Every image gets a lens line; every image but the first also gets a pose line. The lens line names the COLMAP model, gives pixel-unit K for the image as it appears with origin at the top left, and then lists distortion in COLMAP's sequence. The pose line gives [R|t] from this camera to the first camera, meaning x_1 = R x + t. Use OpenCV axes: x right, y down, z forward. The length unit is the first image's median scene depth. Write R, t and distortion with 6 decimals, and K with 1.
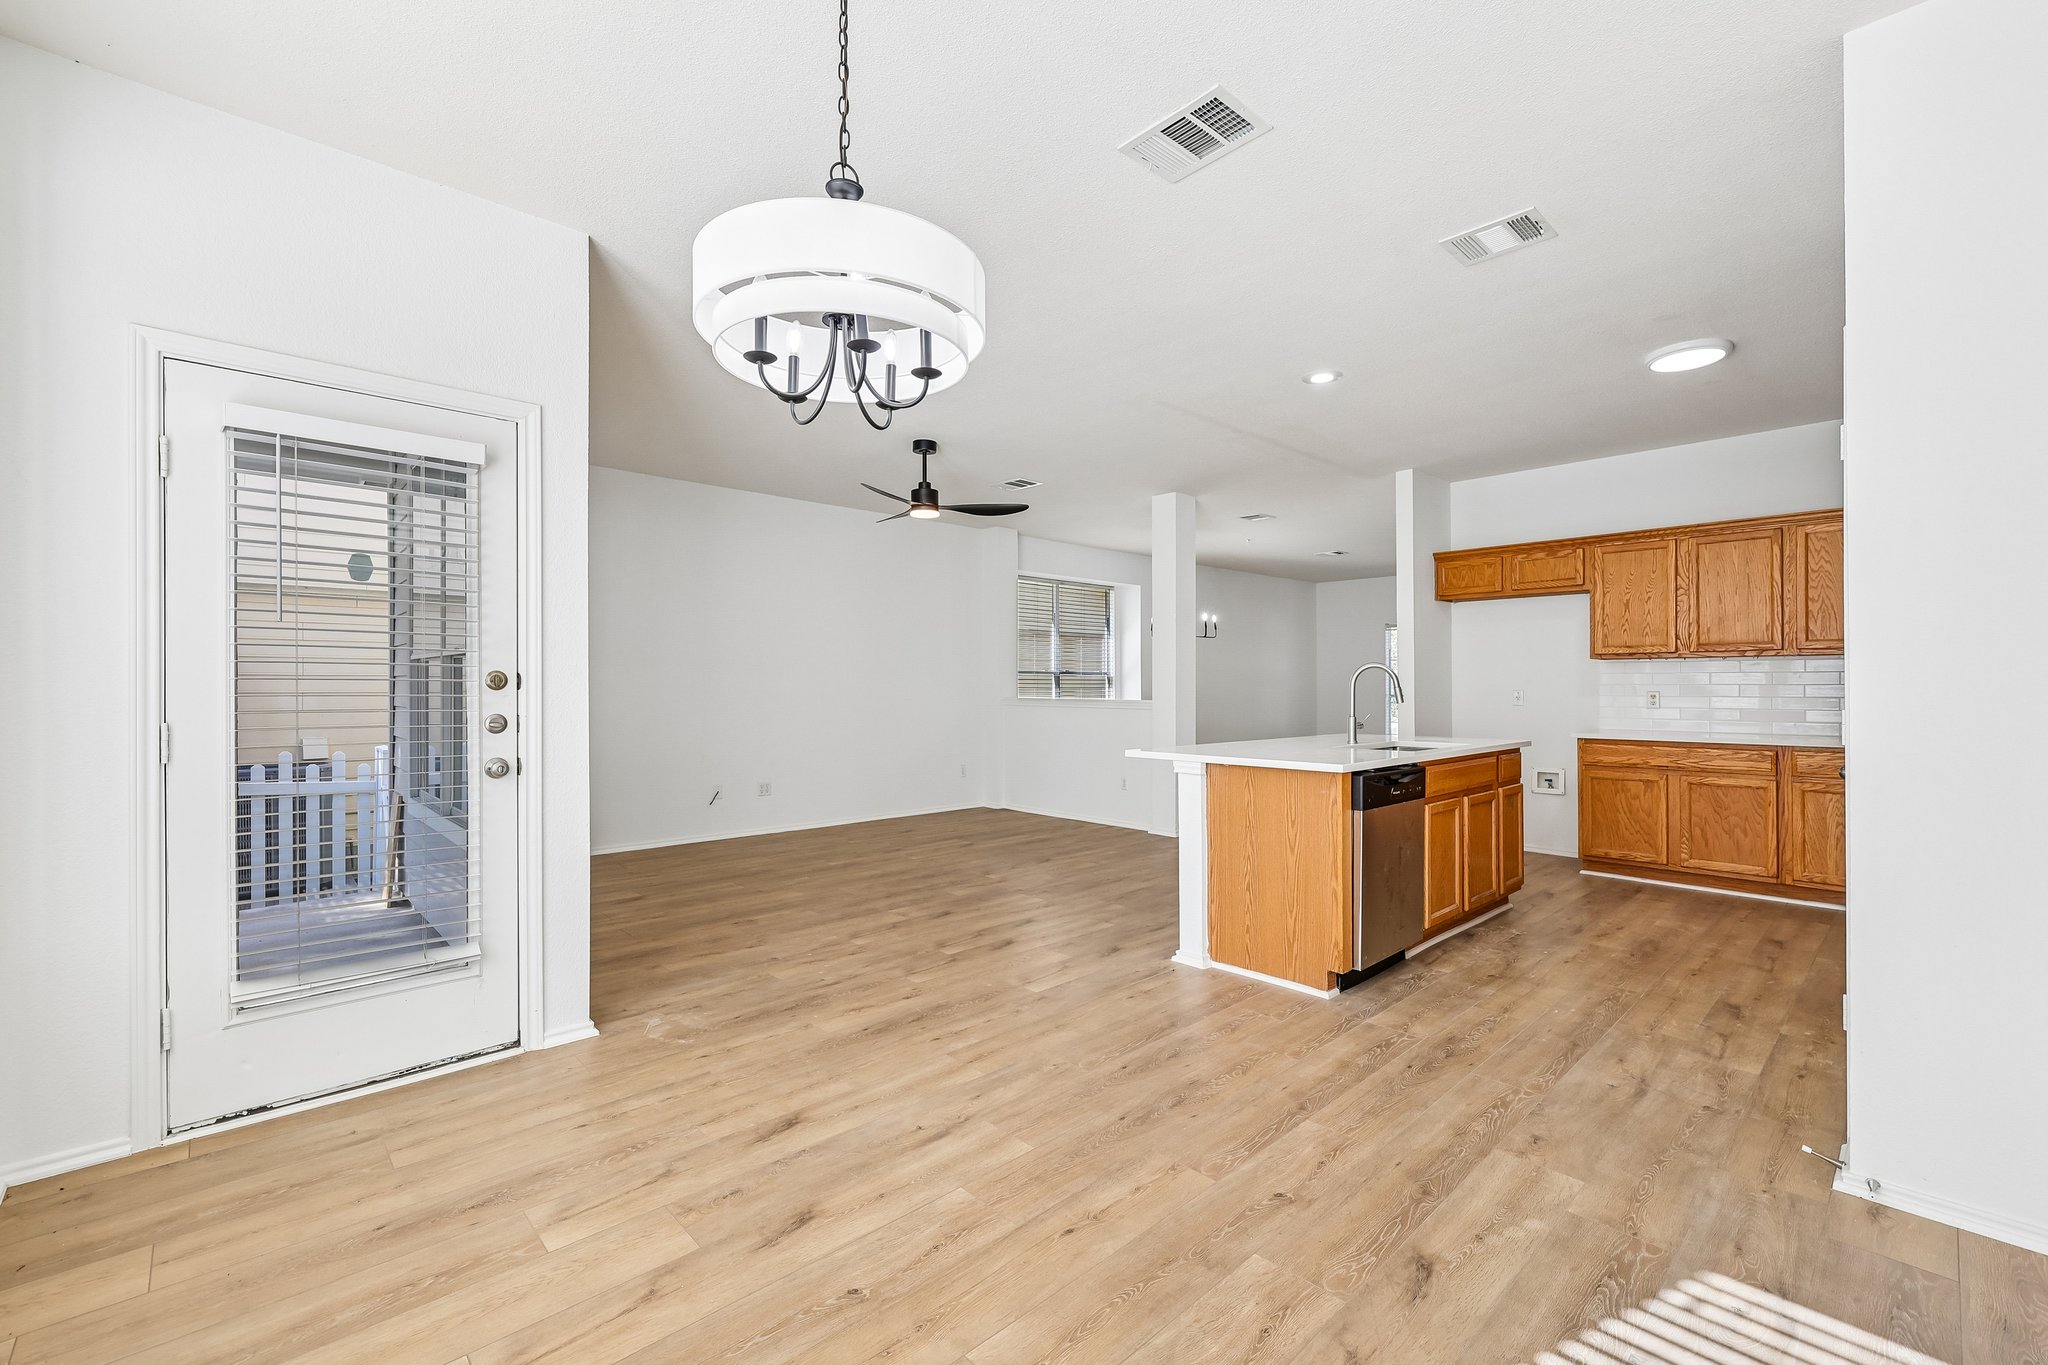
lens RADIAL K [[859.6, 0, 1028.6], [0, 859.6, 682.4], [0, 0, 1]] dist [-0.001634, -0.000190]
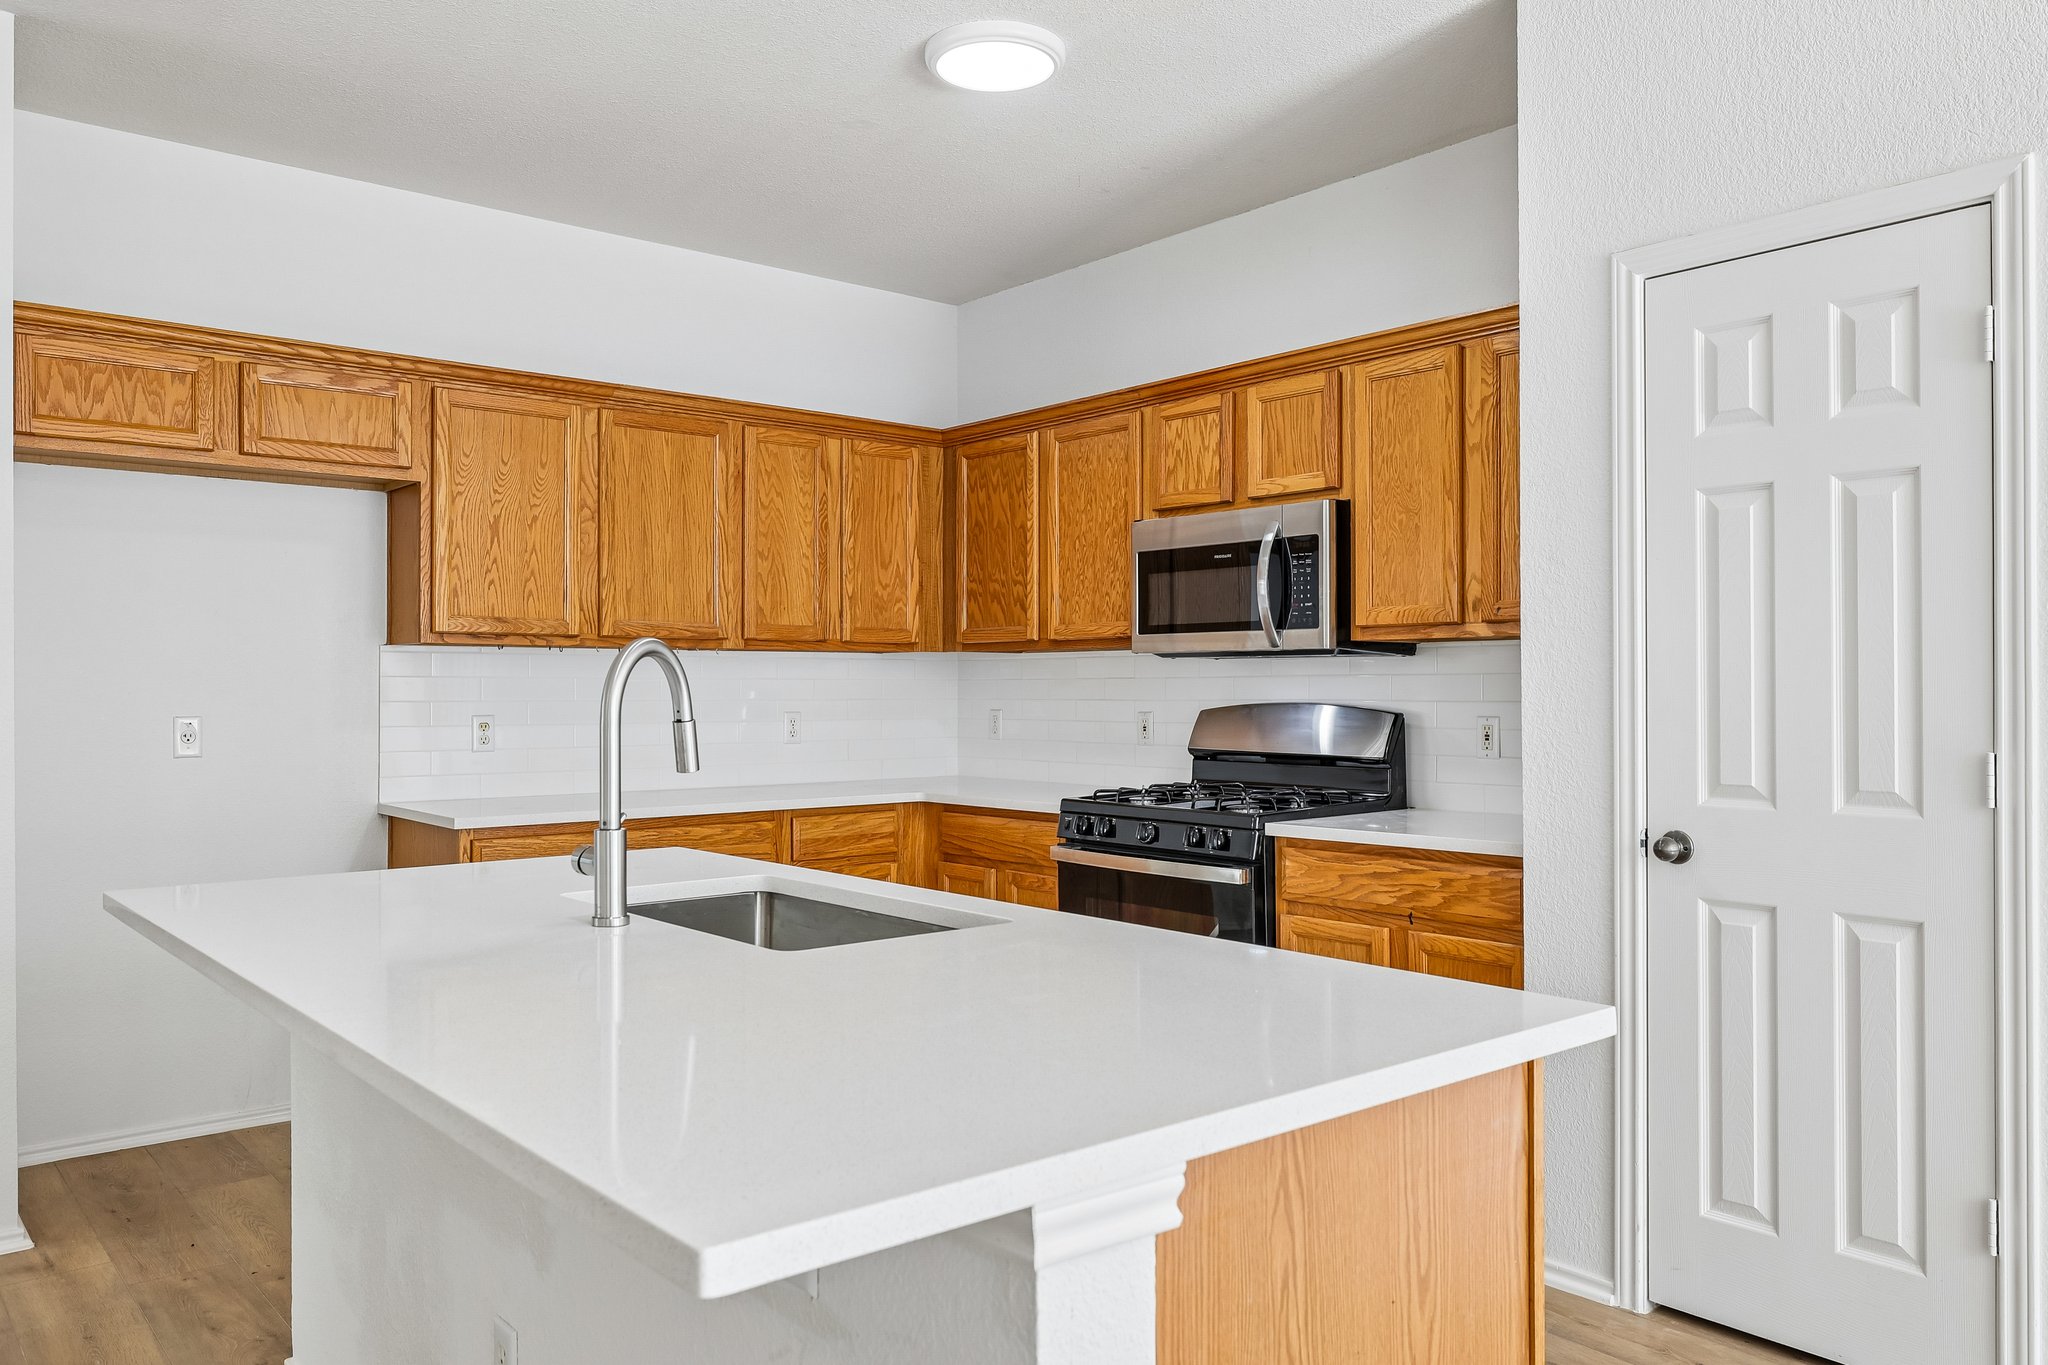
lens RADIAL K [[1491.2, 0, 1026.6], [0, 1491.2, 680.9], [0, 0, 1]] dist [-0.003286, 0.001313]
pose [[0.056512, 0.006439, 0.998381, -0.090284], [-0.003308, 0.999975, -0.006262, -0.005233], [-0.998396, -0.002948, 0.056531, 0.770938]]
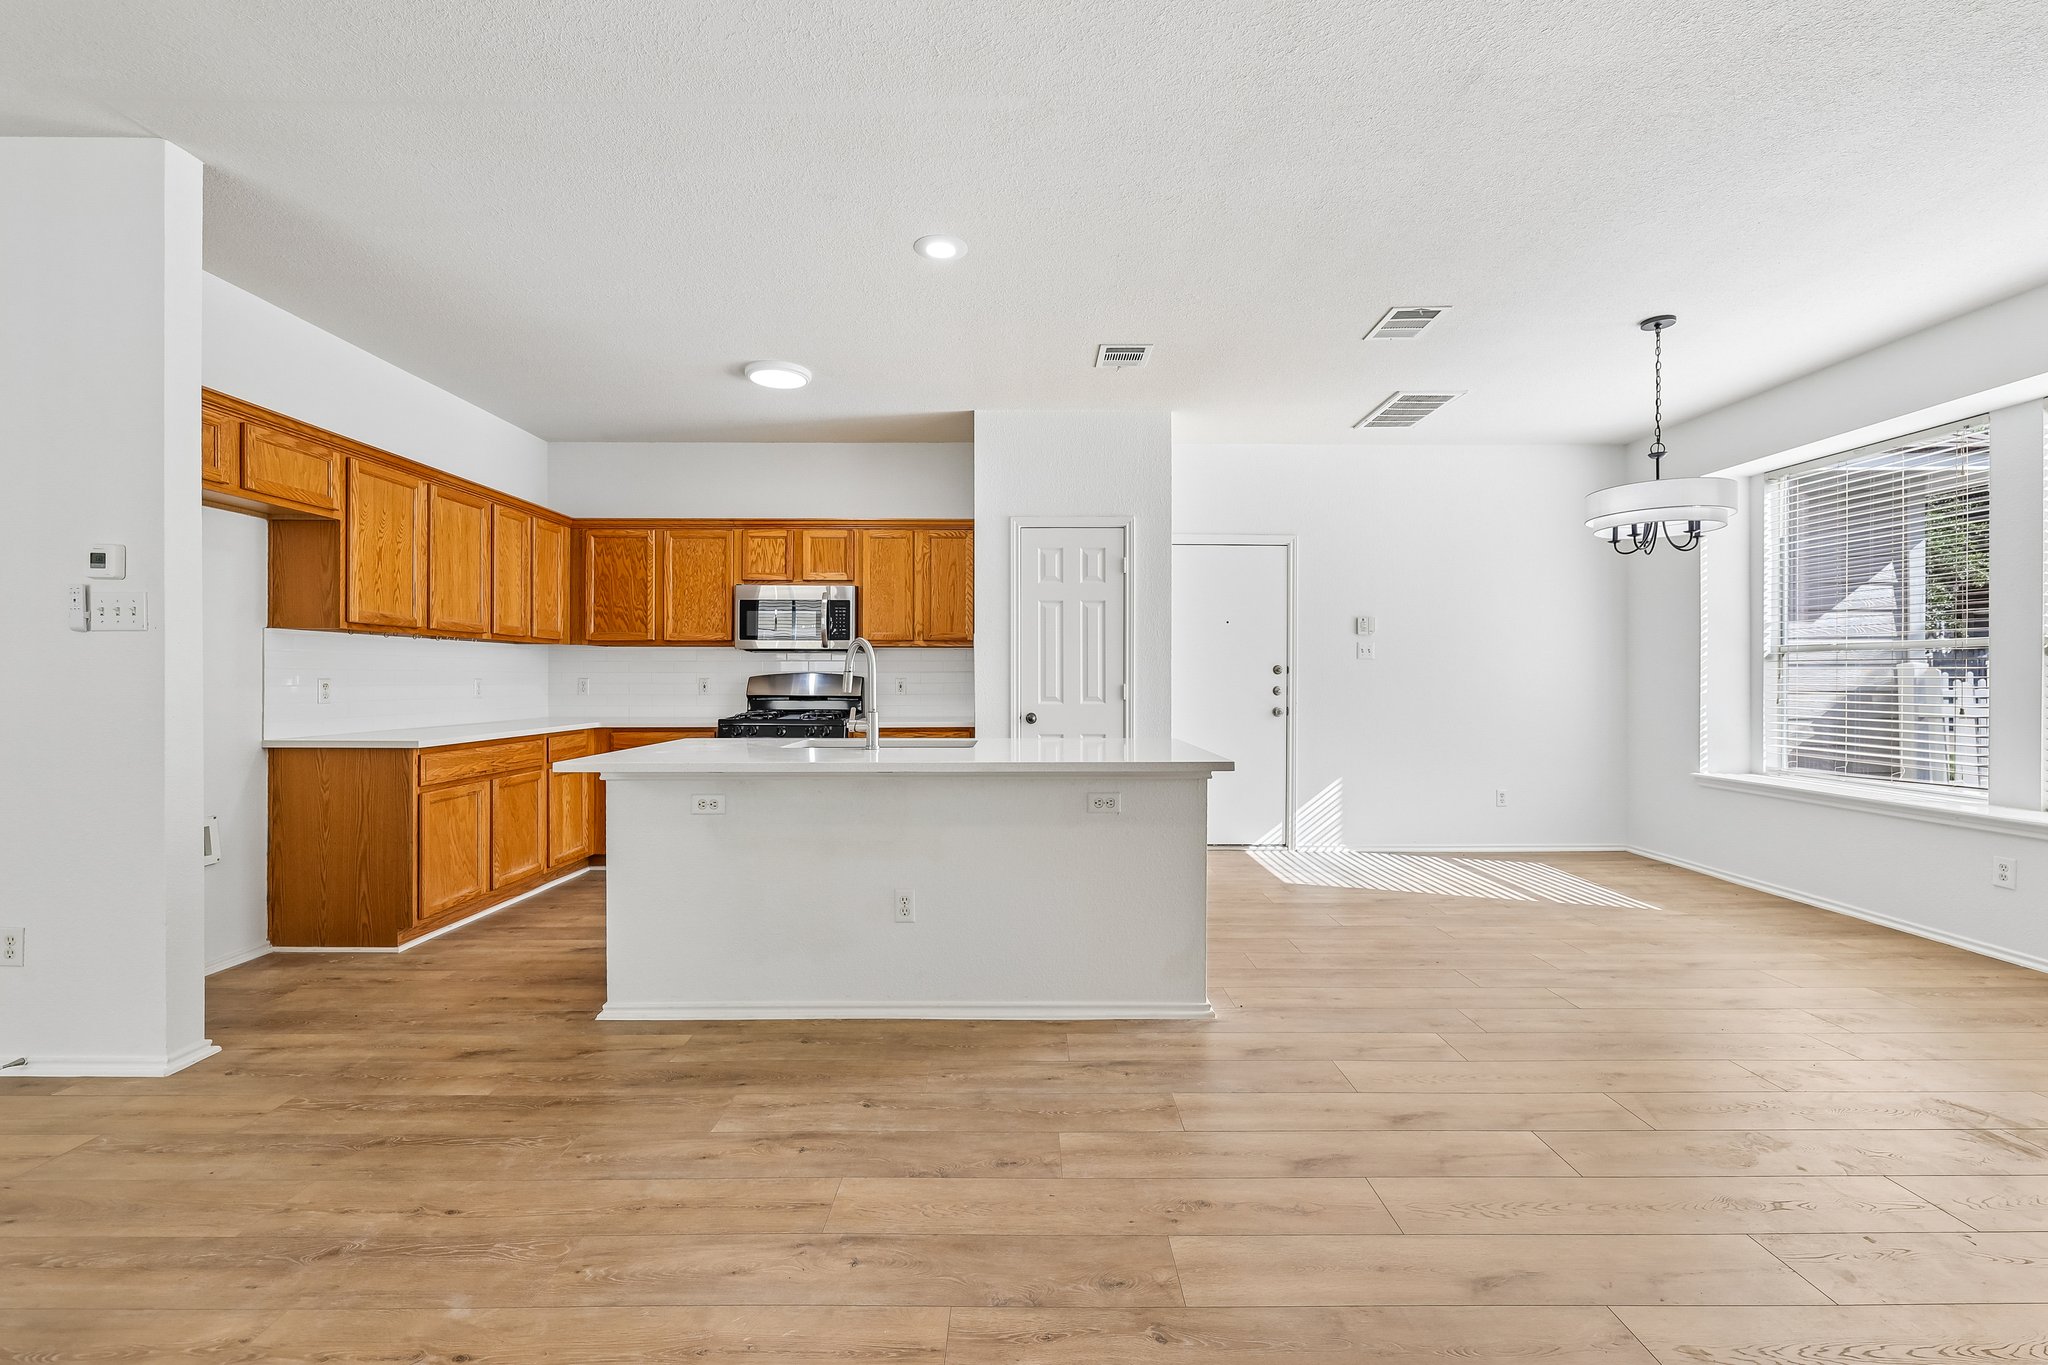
lens RADIAL K [[867.0, 0, 1026.3], [0, 867.0, 680.6], [0, 0, 1]] dist [-0.000151, 0.000306]
pose [[-0.730627, -0.001668, 0.682775, -0.193518], [-0.003394, 0.999994, -0.001189, 0.012872], [-0.682768, -0.003187, -0.730628, 1.324683]]
